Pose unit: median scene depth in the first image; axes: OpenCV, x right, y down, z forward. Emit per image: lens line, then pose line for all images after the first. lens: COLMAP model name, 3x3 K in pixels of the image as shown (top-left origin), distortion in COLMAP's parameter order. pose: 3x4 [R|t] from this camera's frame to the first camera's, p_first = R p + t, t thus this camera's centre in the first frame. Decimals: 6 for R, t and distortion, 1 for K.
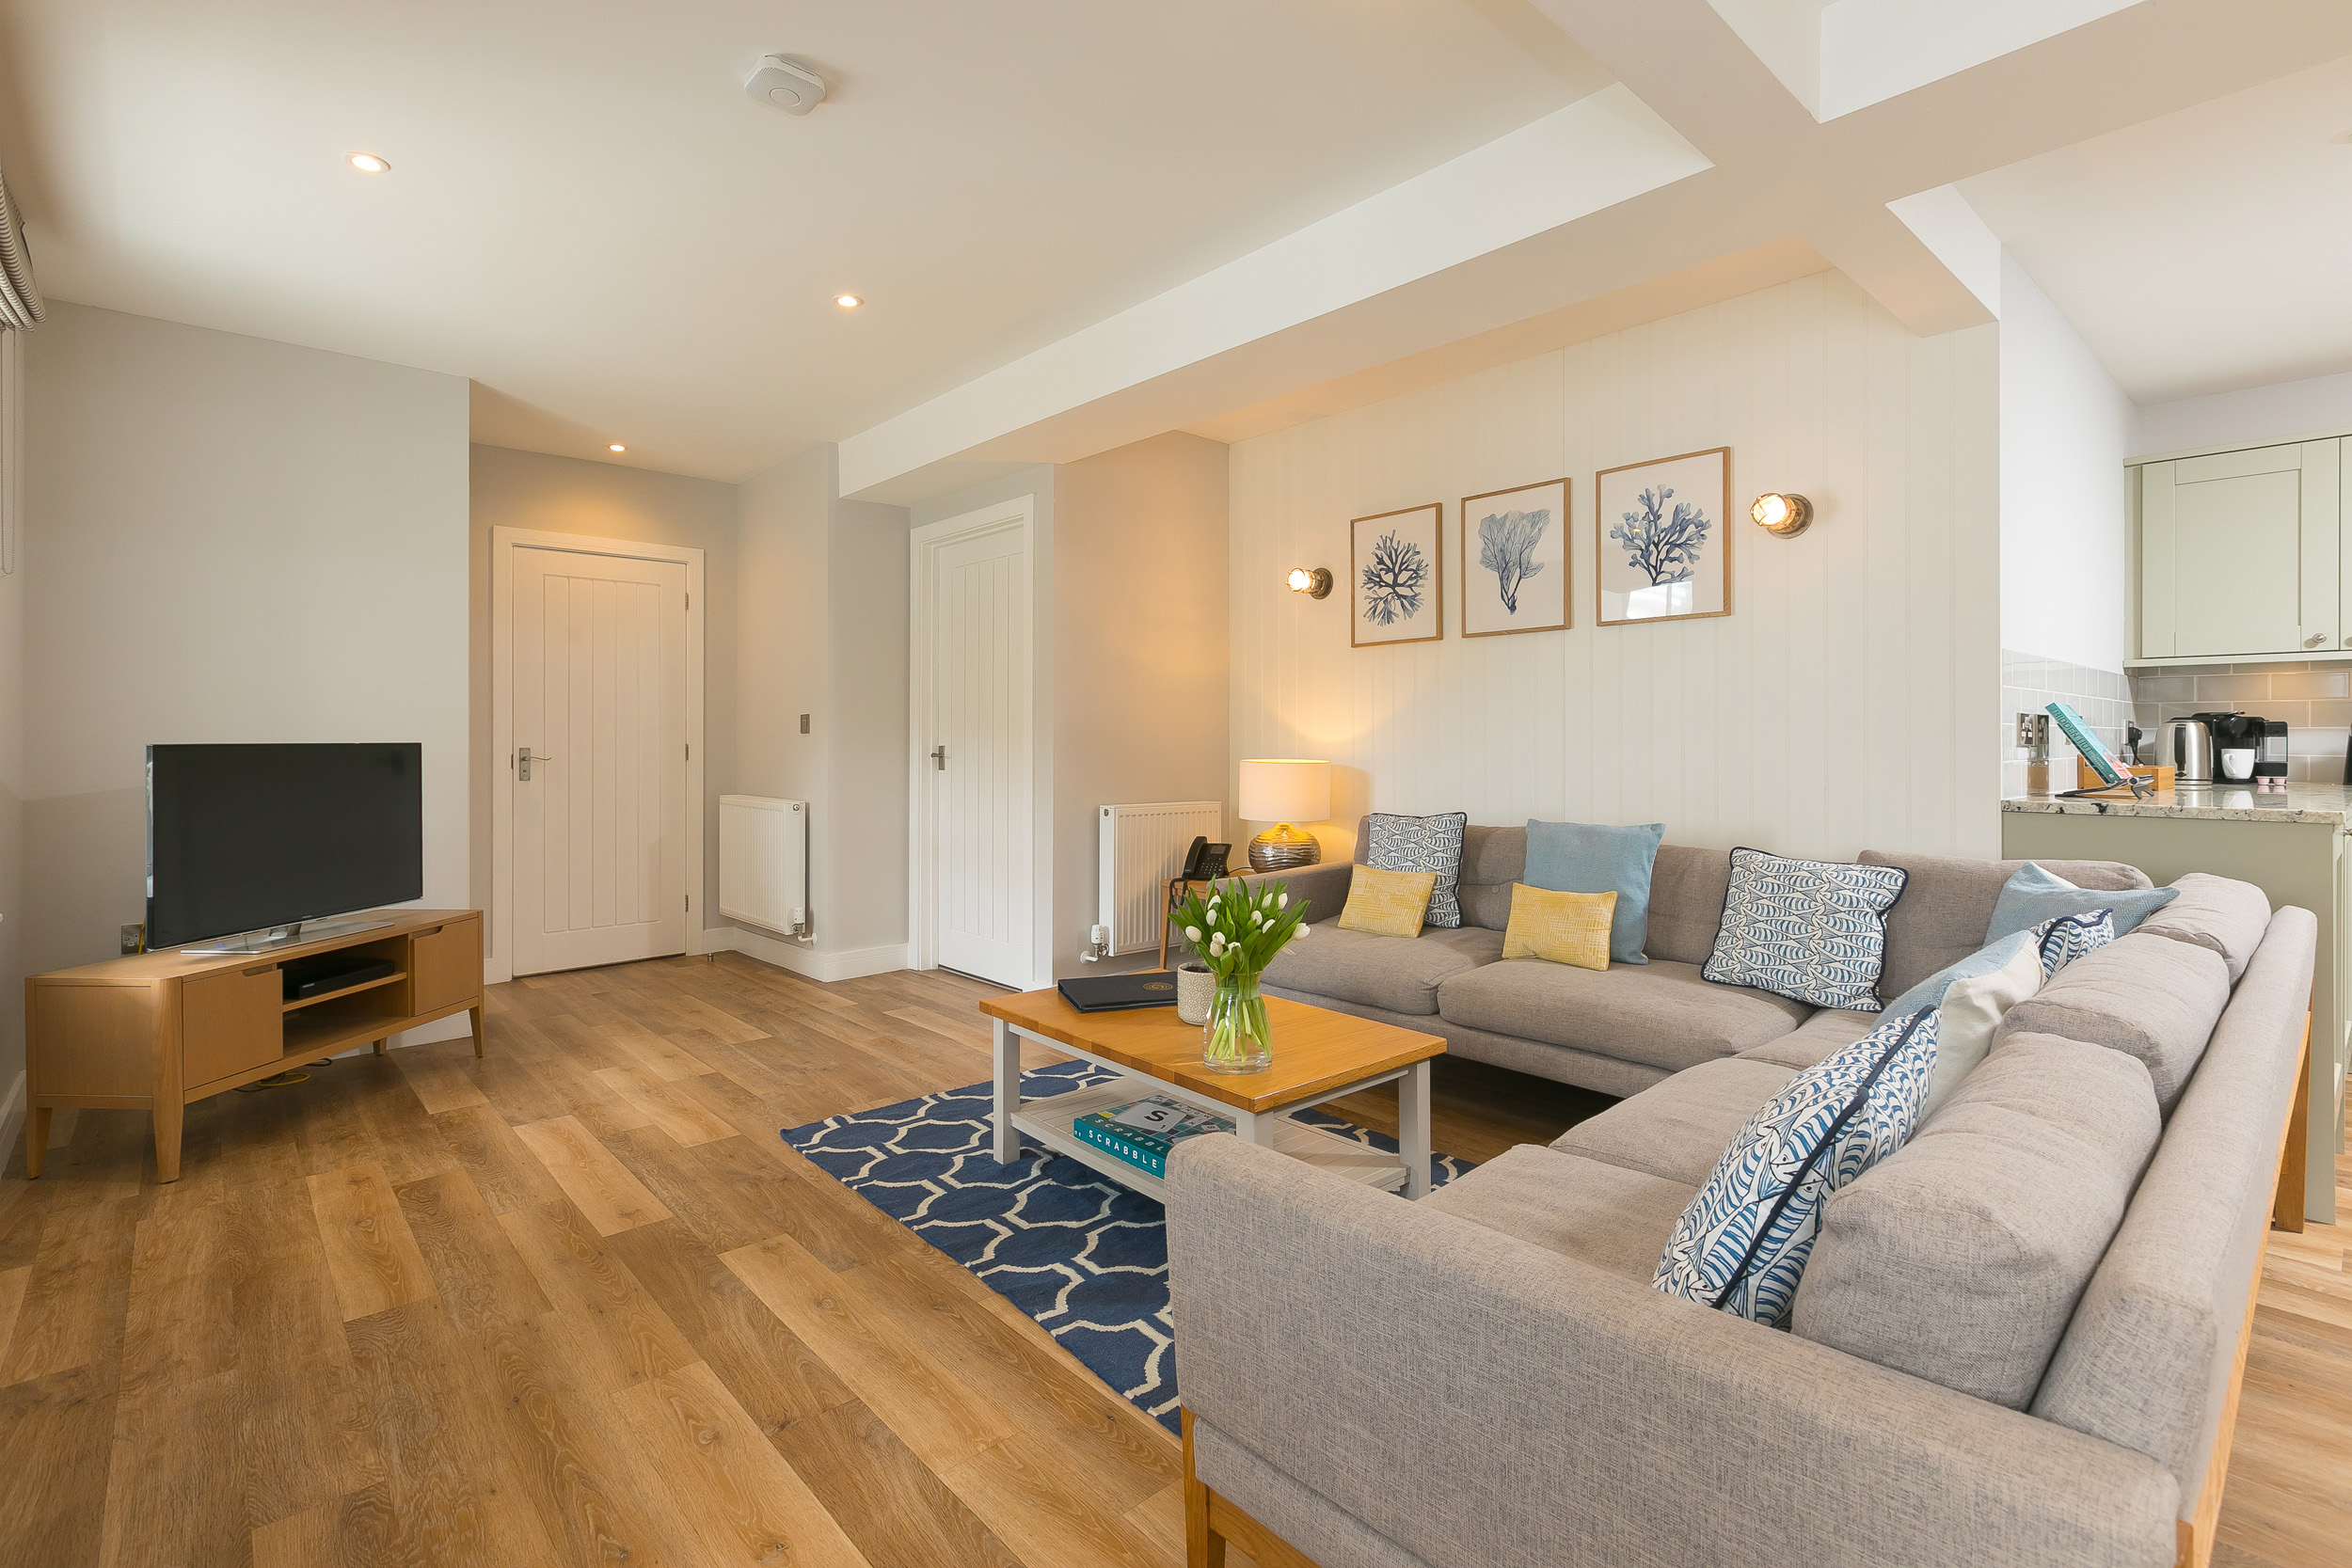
lens RADIAL K [[1104.5, 0, 1163.5], [0, 1104.5, 760.0], [0, 0, 1]] dist [-0.012919, 0.002675]
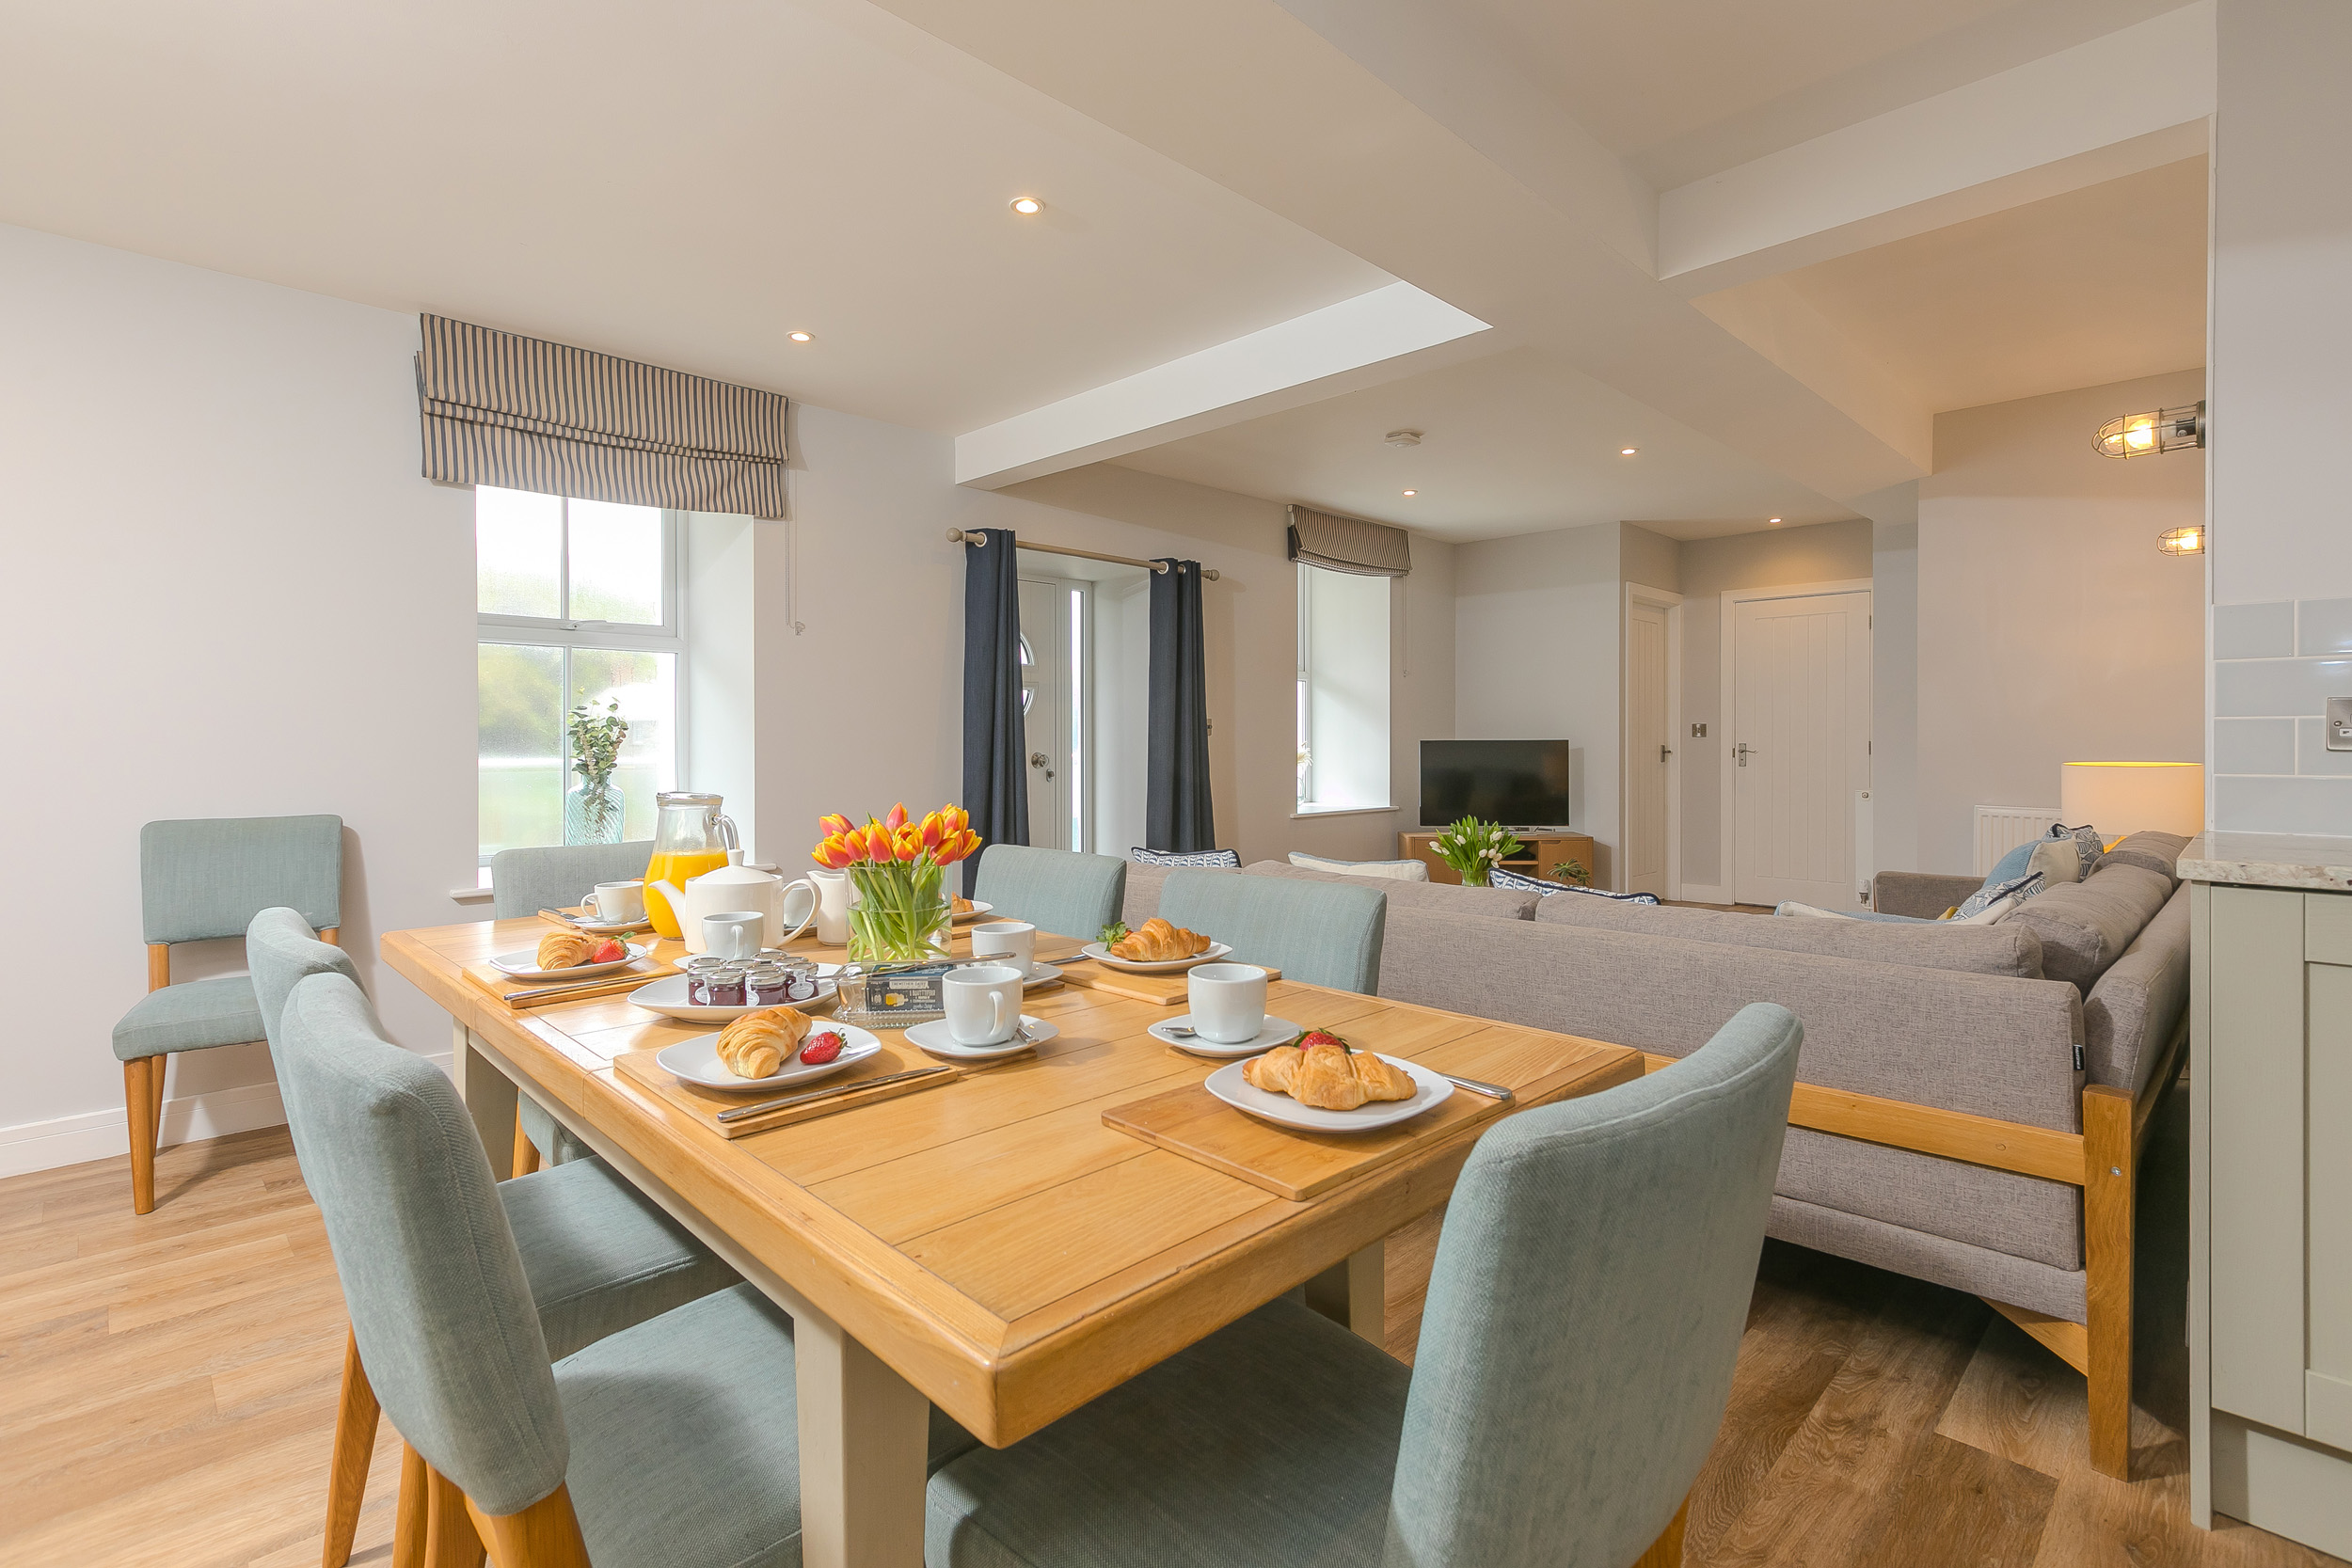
lens RADIAL K [[1104.5, 0, 1175.7], [0, 1104.5, 742.7], [0, 0, 1]] dist [-0.012919, 0.002675]
pose [[0.037178, 0.002769, -0.999305, 1.360972], [-0.009641, 0.999951, 0.002413, -0.014503], [0.999262, 0.009545, 0.037203, 0.361781]]
